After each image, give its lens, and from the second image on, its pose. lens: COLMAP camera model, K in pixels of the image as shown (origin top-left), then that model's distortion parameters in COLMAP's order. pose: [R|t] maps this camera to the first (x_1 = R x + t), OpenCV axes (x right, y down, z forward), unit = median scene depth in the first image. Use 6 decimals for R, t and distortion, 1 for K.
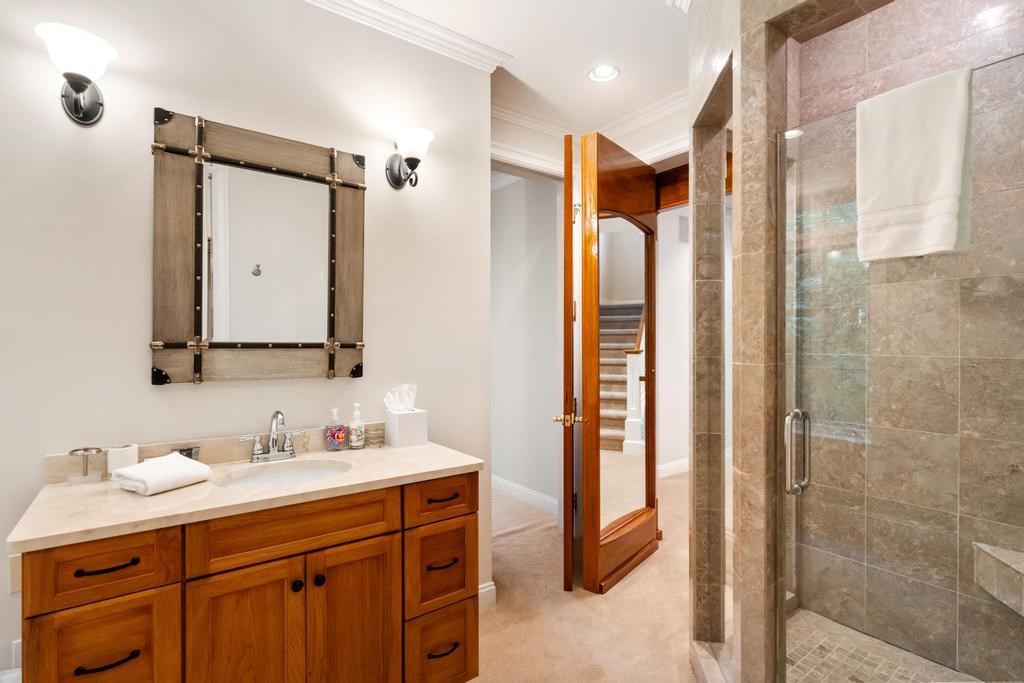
lens RADIAL K [[481.7, 0, 511.9], [0, 481.7, 340.9], [0, 0, 1]] dist [0.000285, -0.000086]
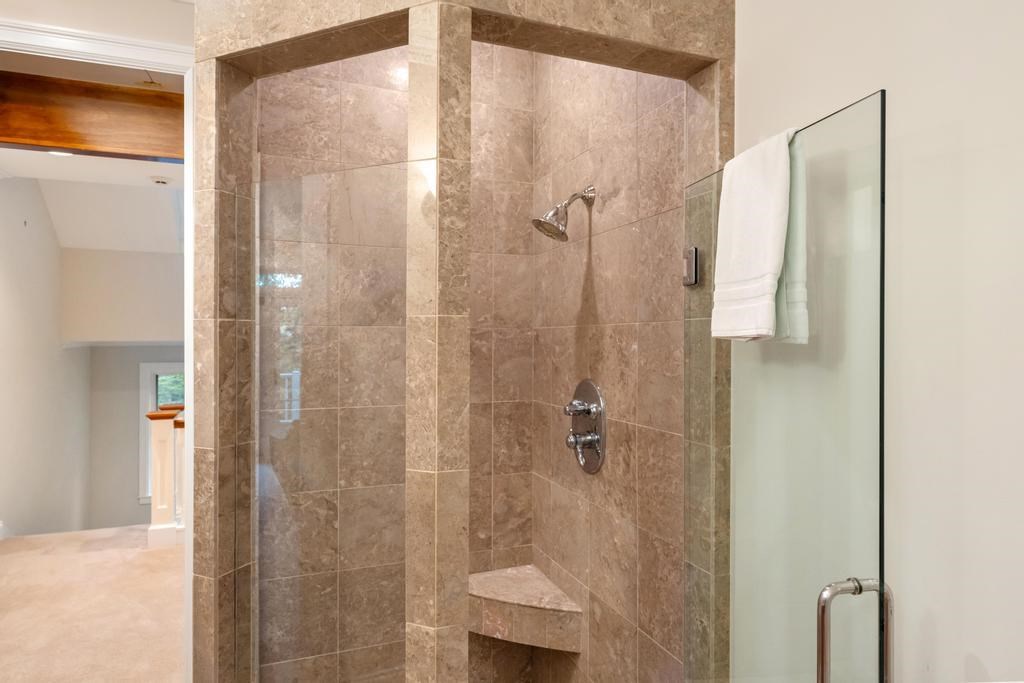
lens RADIAL K [[596.5, 0, 512.4], [0, 596.5, 339.9], [0, 0, 1]] dist [-0.003494, -0.000286]
pose [[0.273906, 0.001956, 0.961755, -0.213955], [0.002841, 0.999992, -0.002843, -0.093307], [-0.961752, 0.003511, 0.273898, 0.436830]]
